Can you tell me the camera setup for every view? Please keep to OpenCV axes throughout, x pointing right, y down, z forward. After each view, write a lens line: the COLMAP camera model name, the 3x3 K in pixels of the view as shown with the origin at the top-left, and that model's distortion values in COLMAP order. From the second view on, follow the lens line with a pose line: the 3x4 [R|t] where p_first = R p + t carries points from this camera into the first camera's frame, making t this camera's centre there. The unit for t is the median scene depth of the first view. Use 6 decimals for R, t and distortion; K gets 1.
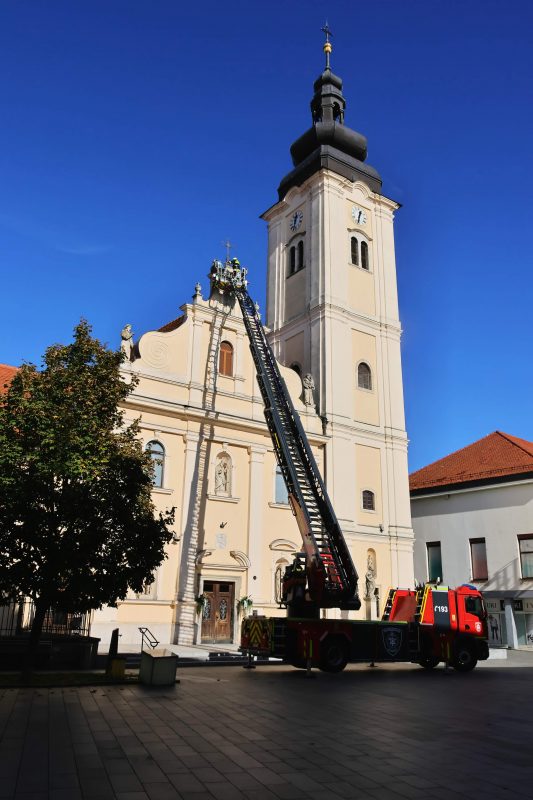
lens RADIAL K [[656.8, 0, 266.5], [0, 656.8, 400.0], [0, 0, 1]] dist [-0.015334, -0.002927]
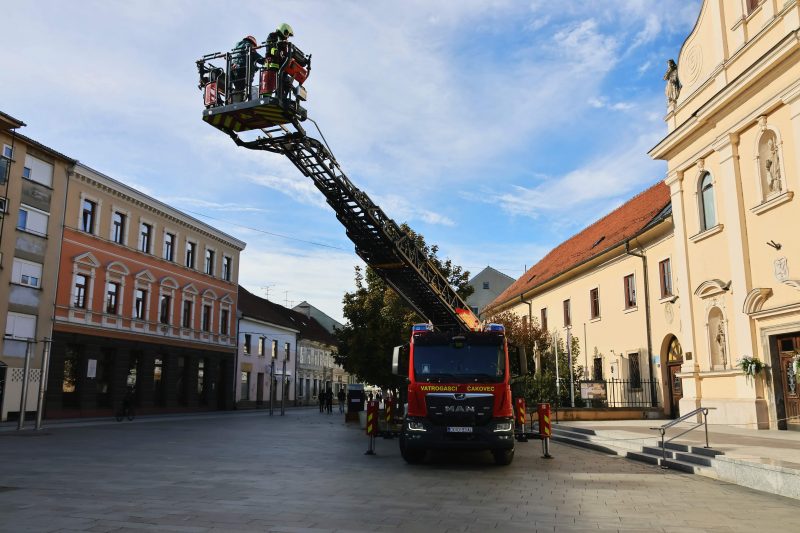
lens RADIAL K [[661.4, 0, 400.0], [0, 661.4, 266.5], [0, 0, 1]] dist [-0.003428, -0.002369]
pose [[-0.522820, -0.182510, -0.832676, 0.675991], [0.254227, 0.898976, -0.356666, 0.364208], [0.813651, -0.398160, -0.423604, 1.034637]]
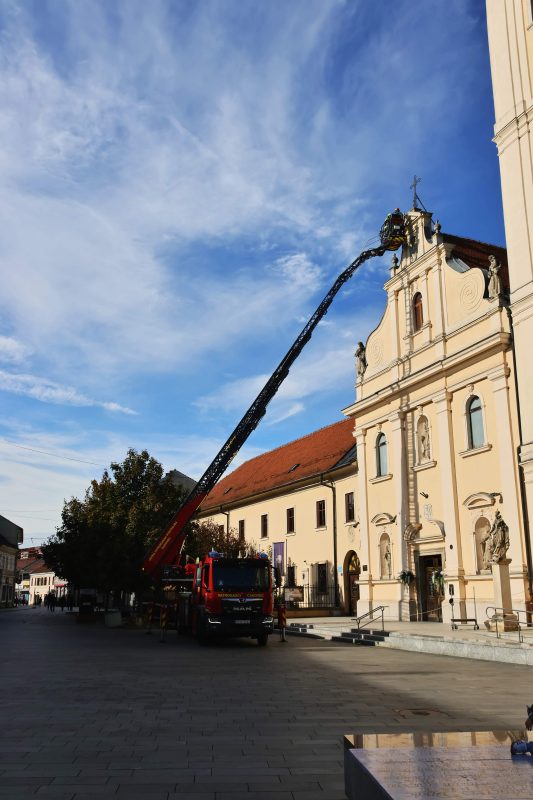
lens RADIAL K [[747.4, 0, 266.5], [0, 747.4, 400.0], [0, 0, 1]] dist [-0.005459, -0.002176]
pose [[-0.238854, -0.263961, -0.934491, 1.067157], [0.303505, 0.893840, -0.330053, 0.373682], [0.922407, -0.362457, -0.133384, 1.051014]]
